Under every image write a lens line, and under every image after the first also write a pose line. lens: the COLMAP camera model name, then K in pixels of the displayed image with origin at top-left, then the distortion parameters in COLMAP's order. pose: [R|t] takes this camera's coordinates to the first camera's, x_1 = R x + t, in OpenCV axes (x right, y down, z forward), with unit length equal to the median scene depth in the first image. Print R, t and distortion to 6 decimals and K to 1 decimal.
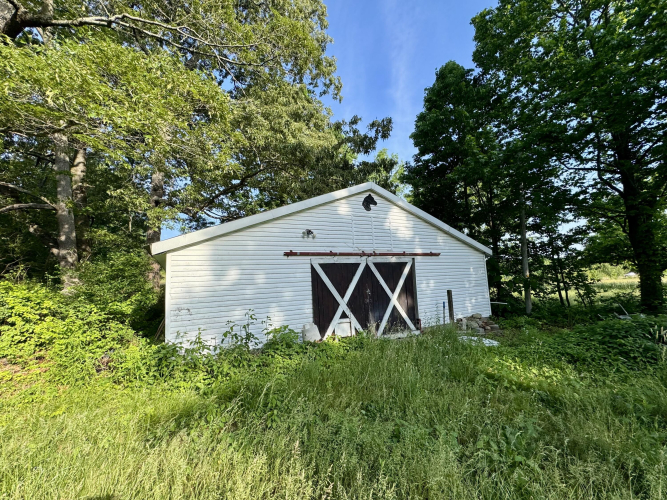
lens RADIAL K [[268.9, 0, 334.4], [0, 268.9, 251.1], [0, 0, 1]] dist [-0.001144, 0.000057]
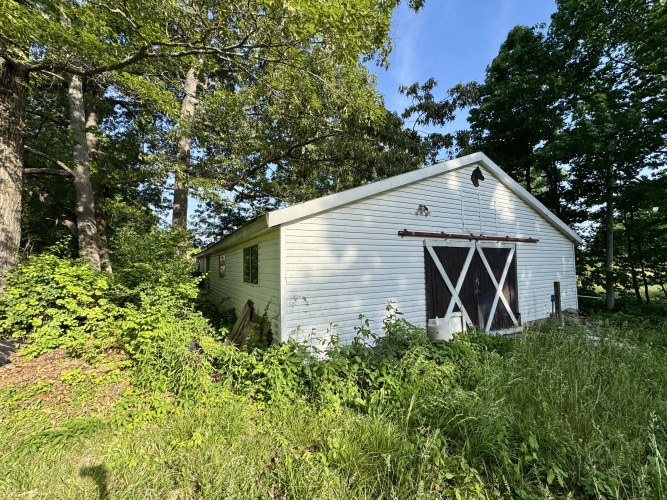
lens RADIAL K [[268.9, 0, 333.7], [0, 268.9, 249.8], [0, 0, 1]] dist [-0.001144, 0.000057]
pose [[0.999211, 0.034685, 0.019334, -0.344203], [-0.035668, 0.997953, 0.053078, 0.021235], [-0.017454, -0.053726, 0.998403, 0.154021]]
